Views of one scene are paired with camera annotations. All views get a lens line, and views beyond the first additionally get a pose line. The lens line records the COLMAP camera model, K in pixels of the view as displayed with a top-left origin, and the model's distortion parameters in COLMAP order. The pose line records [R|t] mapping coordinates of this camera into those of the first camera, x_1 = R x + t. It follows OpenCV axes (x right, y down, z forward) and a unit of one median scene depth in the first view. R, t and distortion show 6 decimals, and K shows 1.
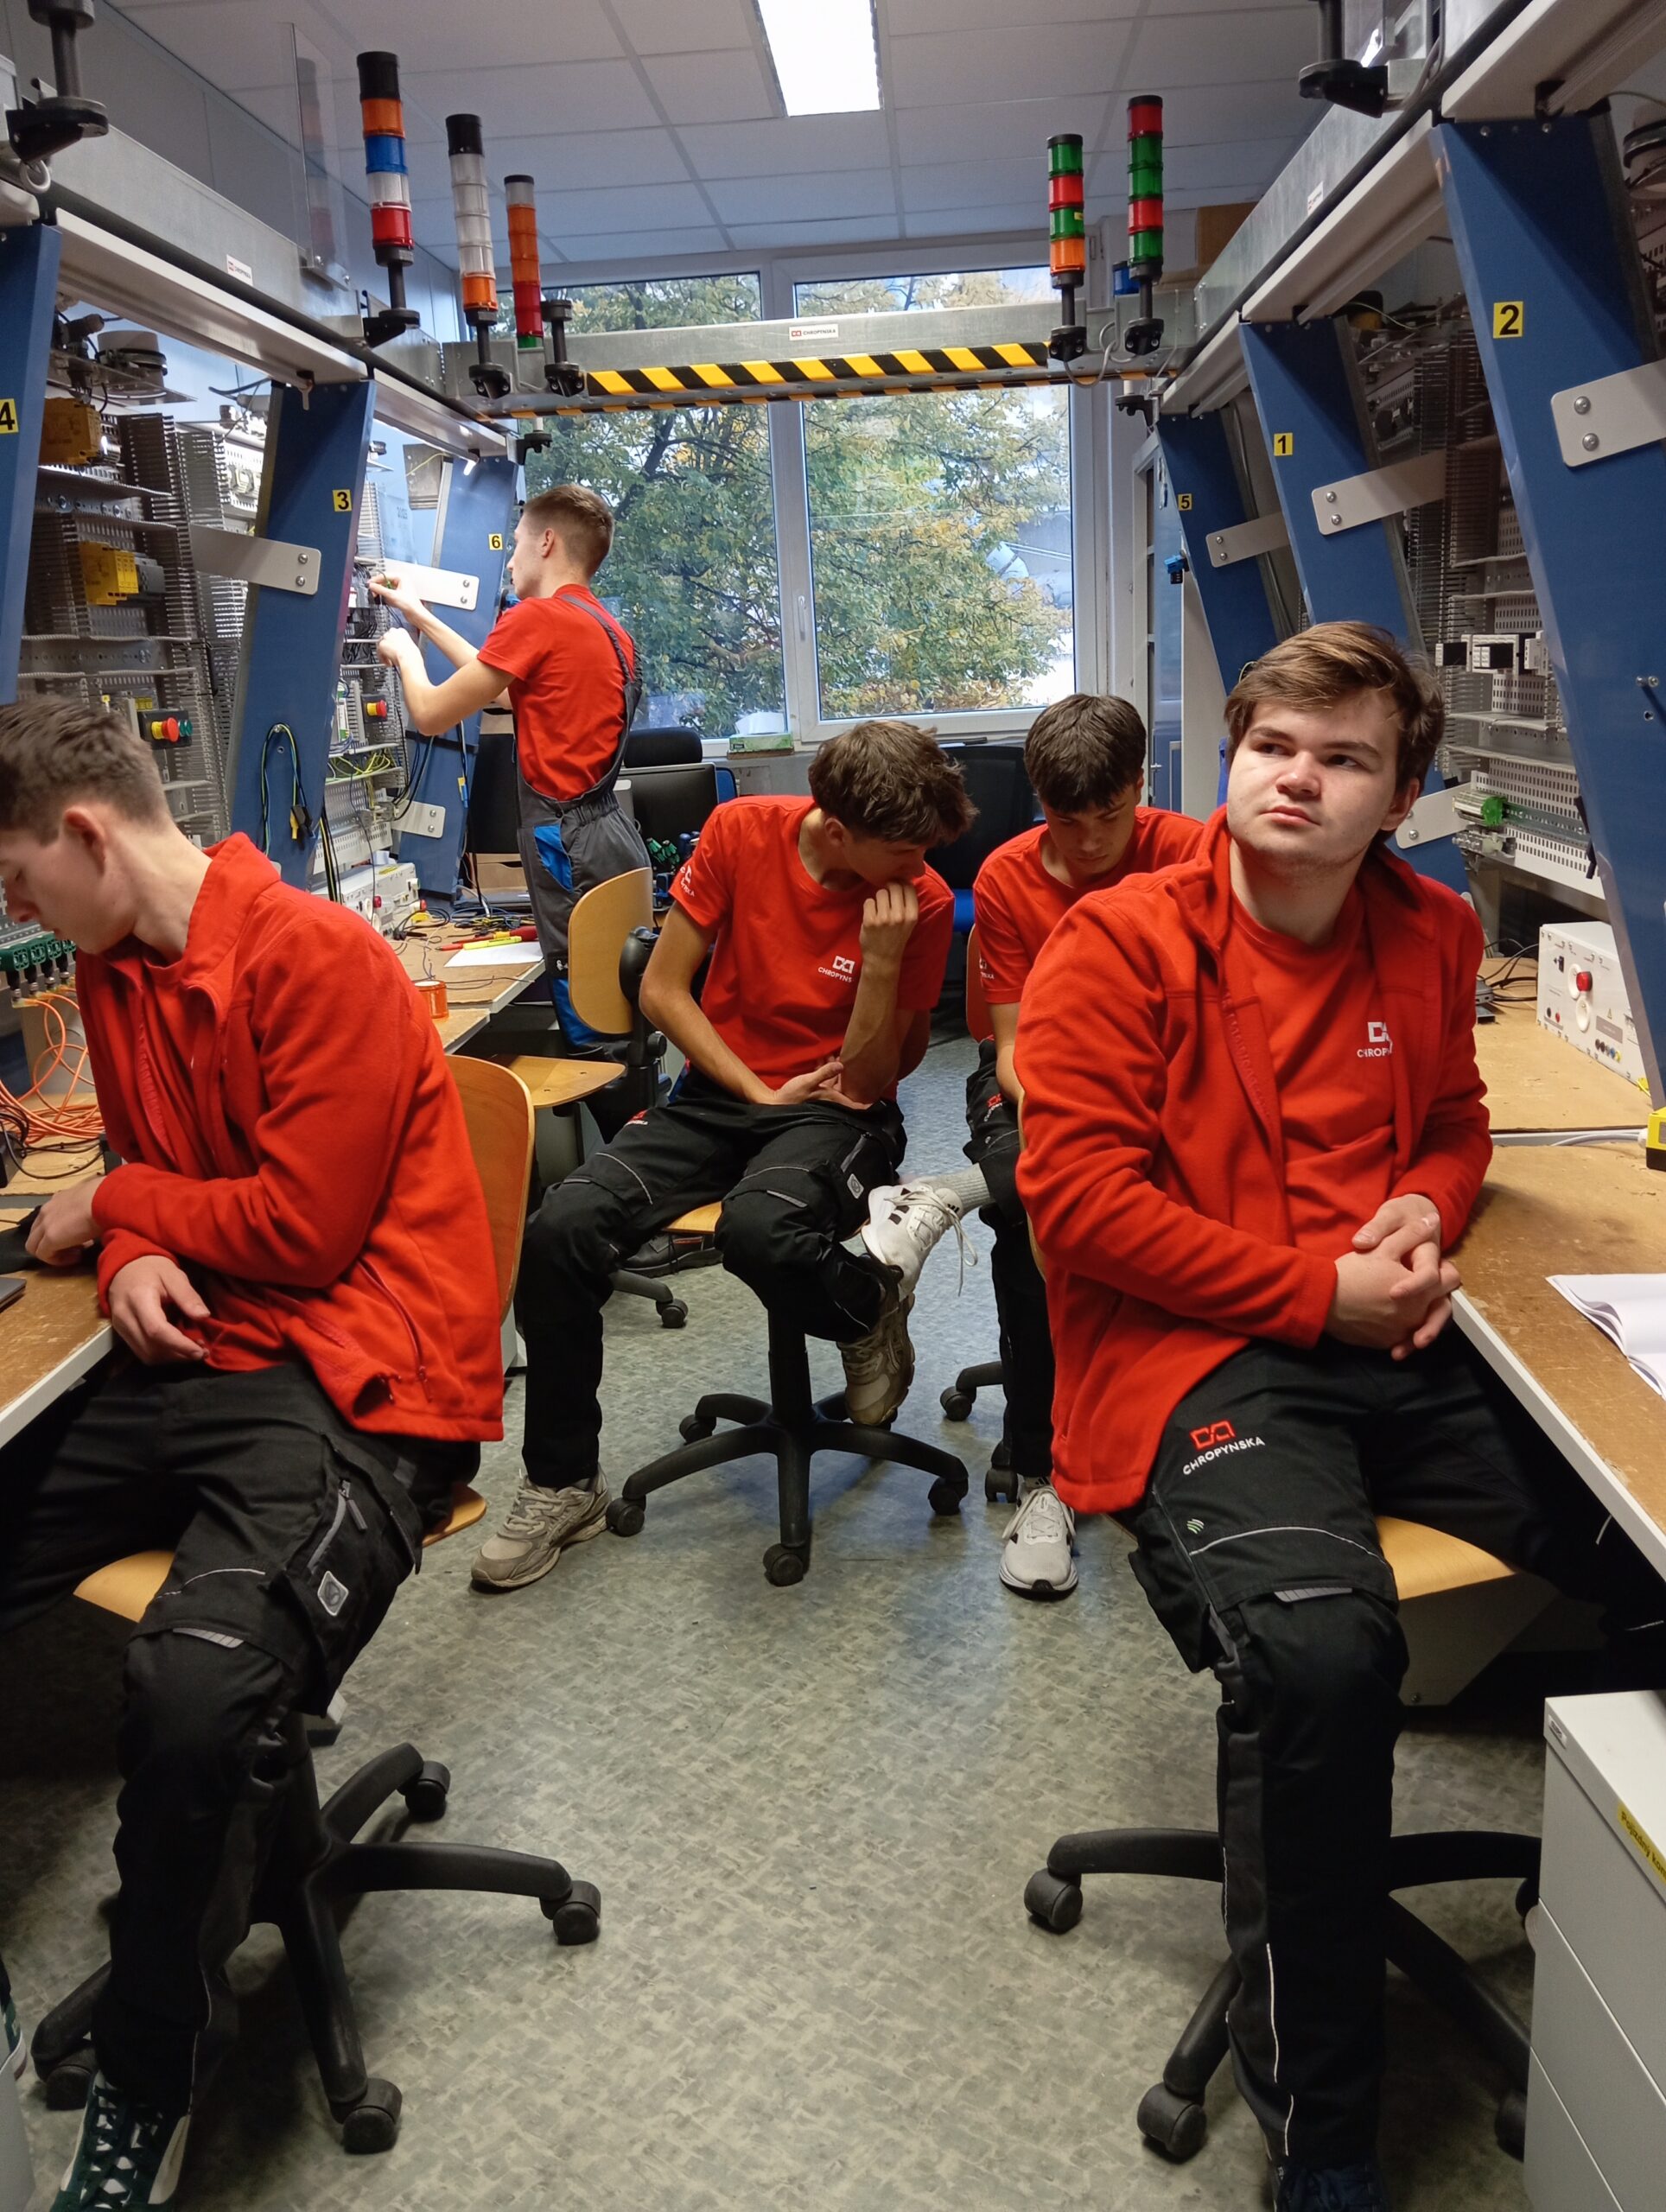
lens RADIAL K [[1802.9, 0, 835.4], [0, 1802.9, 1090.6], [0, 0, 1]] dist [0.072544, -0.167288]
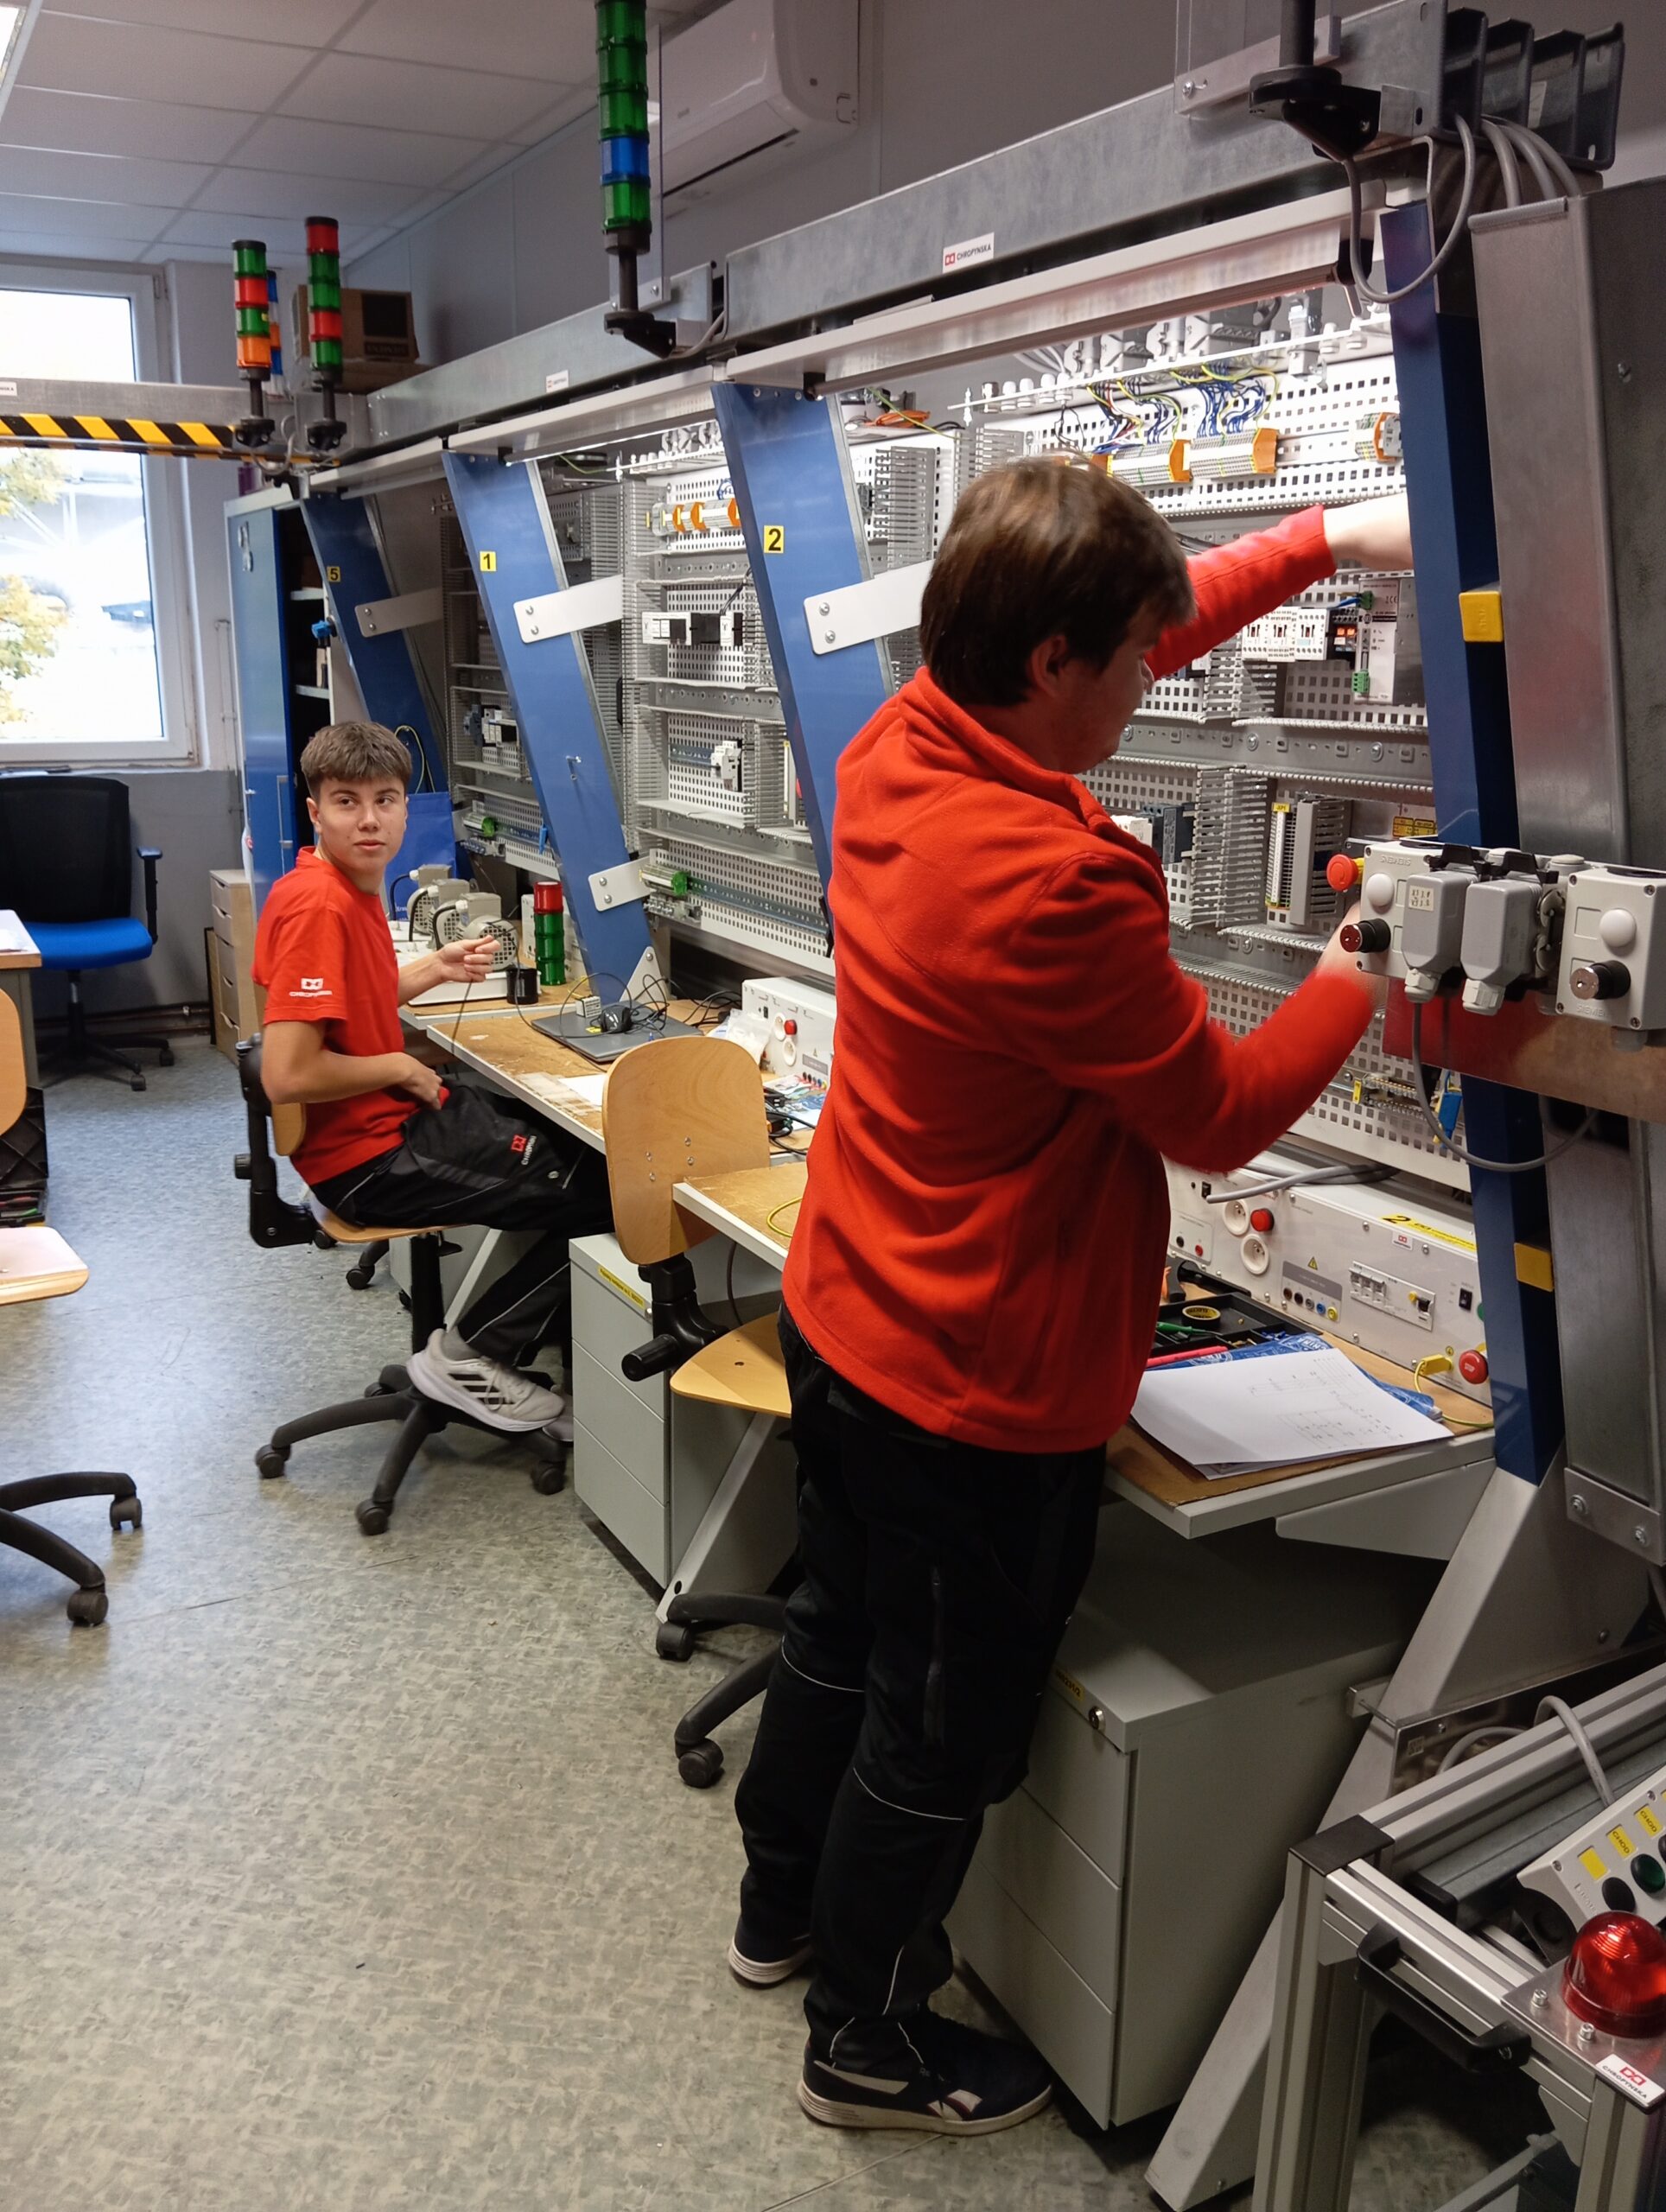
lens RADIAL K [[1801.9, 0, 836.0], [0, 1801.9, 1100.6], [0, 0, 1]] dist [0.062018, -0.152863]
pose [[0.848837, -0.068208, 0.524237, -0.249067], [0.064495, 0.997596, 0.025368, -0.042403], [-0.524706, 0.012278, 0.851195, -0.107097]]
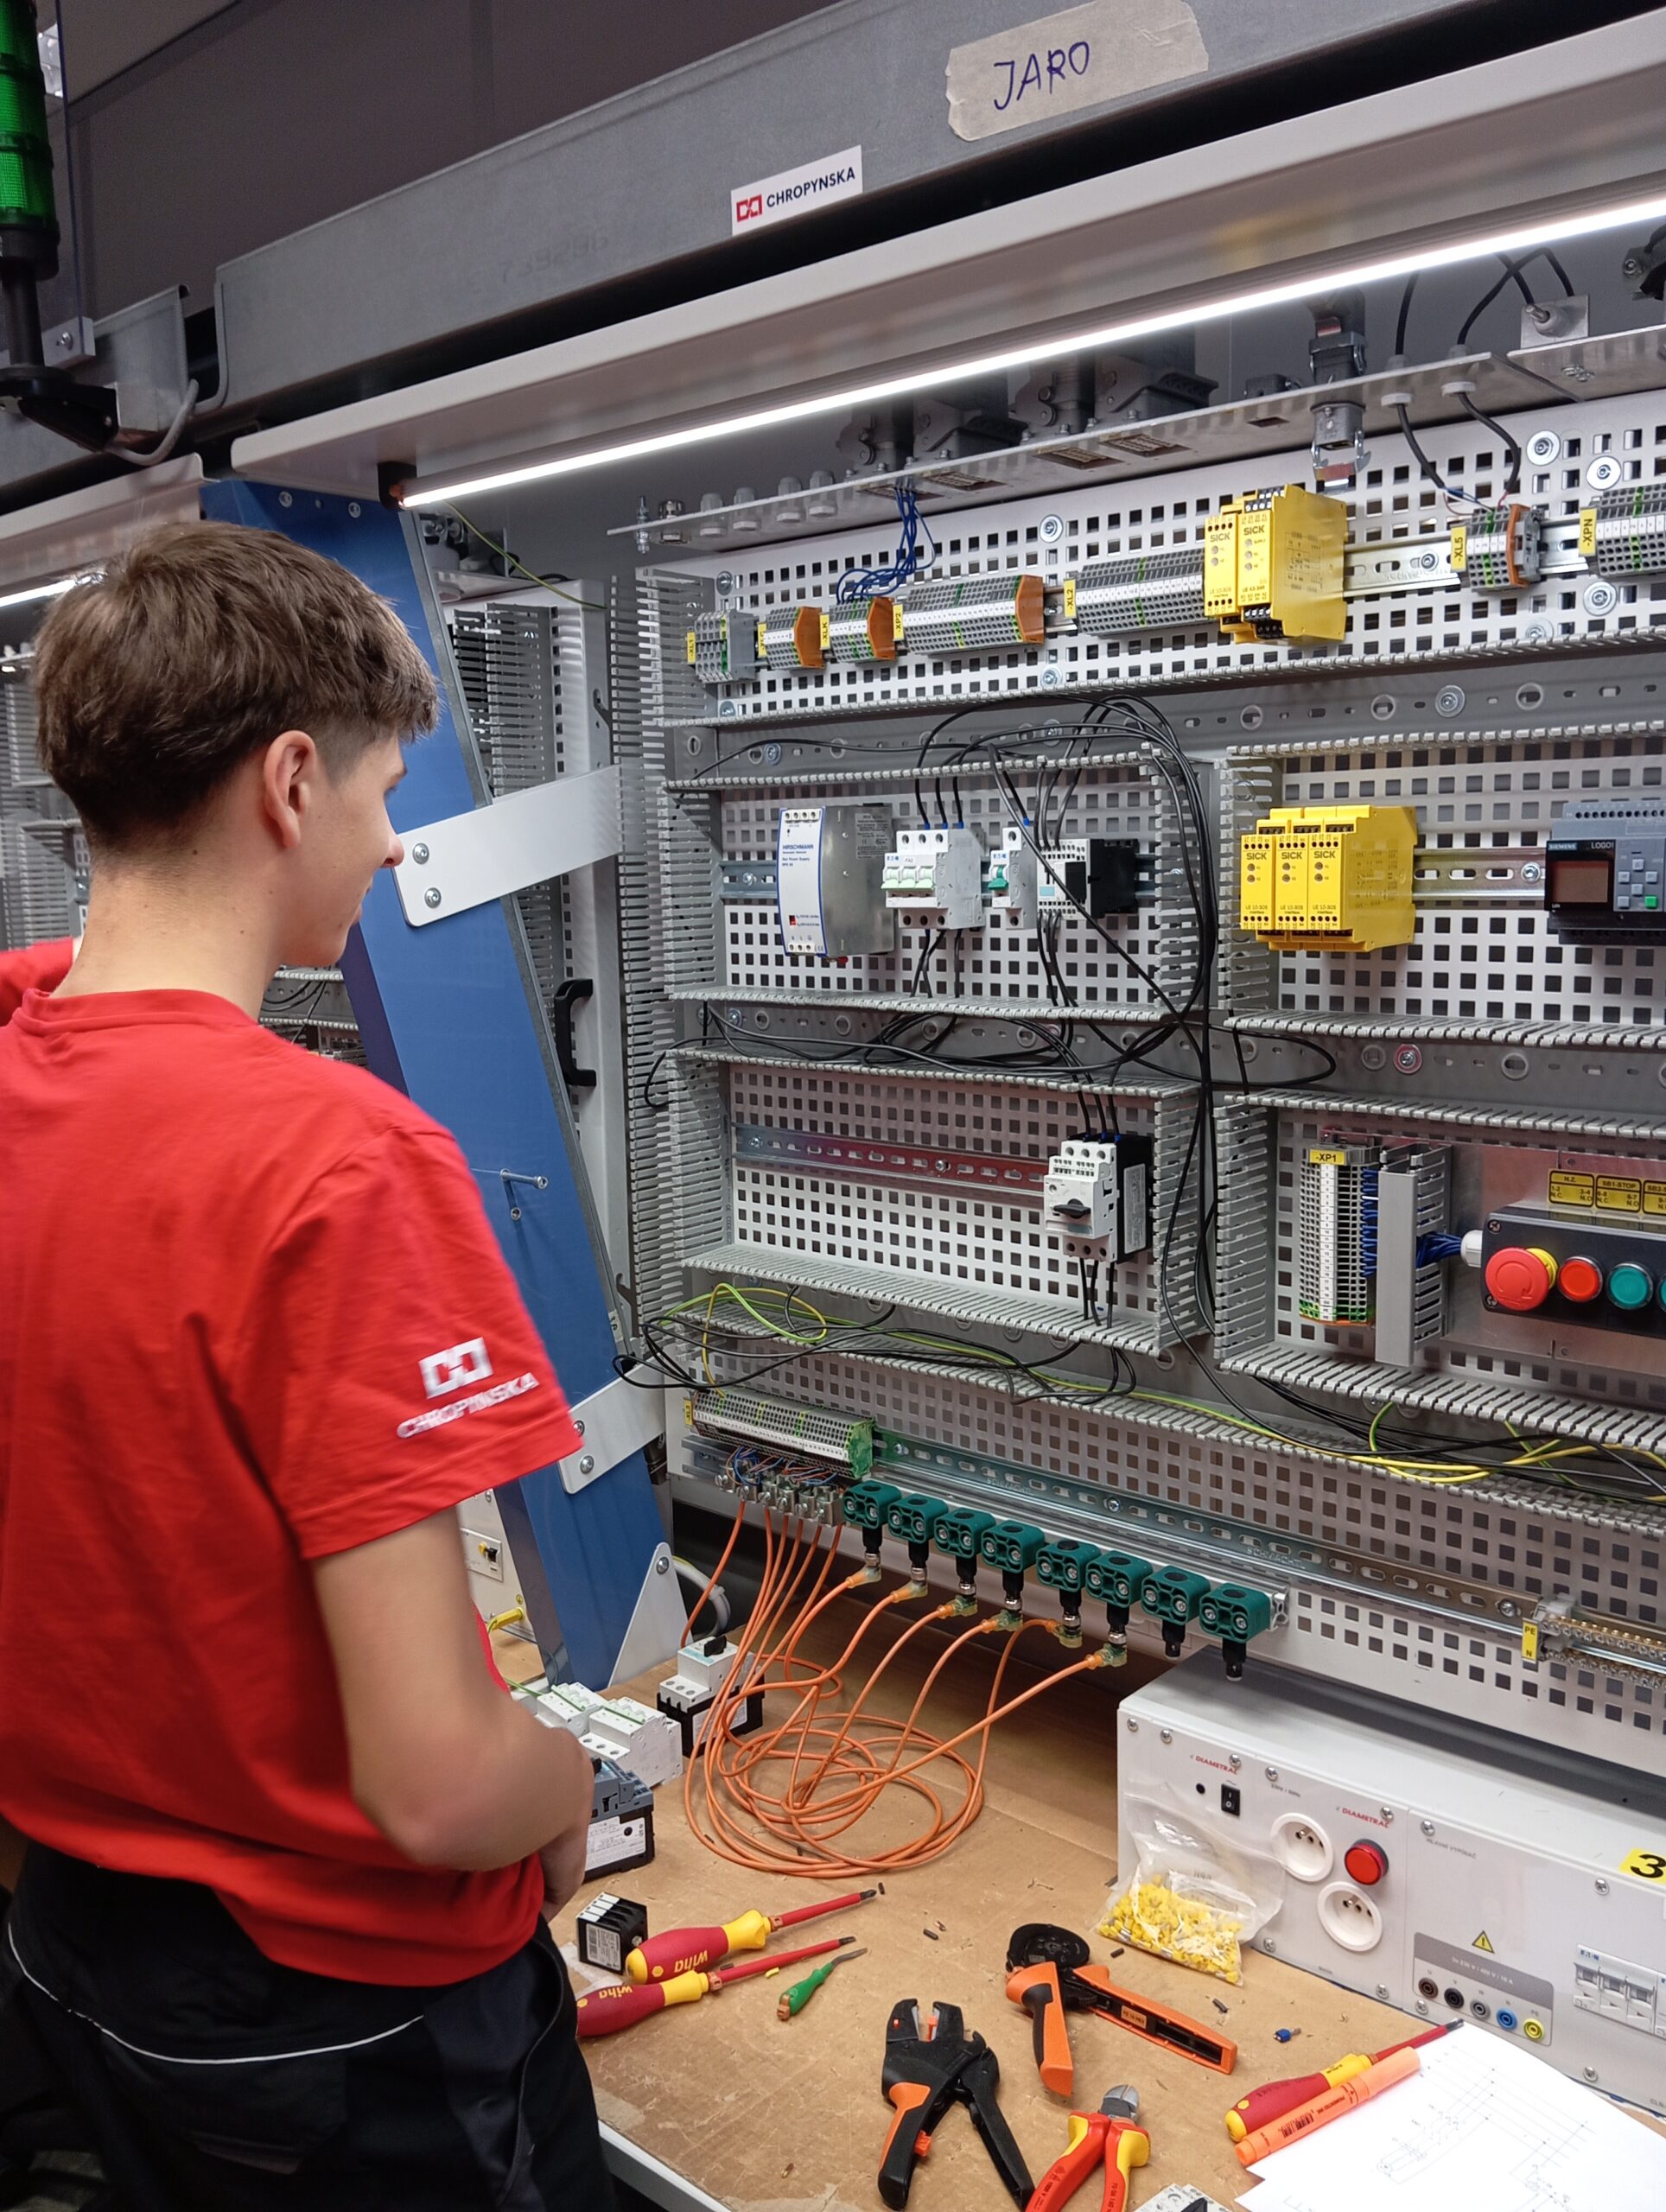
lens RADIAL K [[1795.7, 0, 833.0], [0, 1795.7, 1106.0], [0, 0, 1]] dist [0.063710, -0.156808]
pose [[0.626534, -0.071695, 0.776089, -0.082150], [0.167250, 0.984931, -0.044033, -0.168004], [-0.761237, 0.157389, 0.629084, 0.314111]]
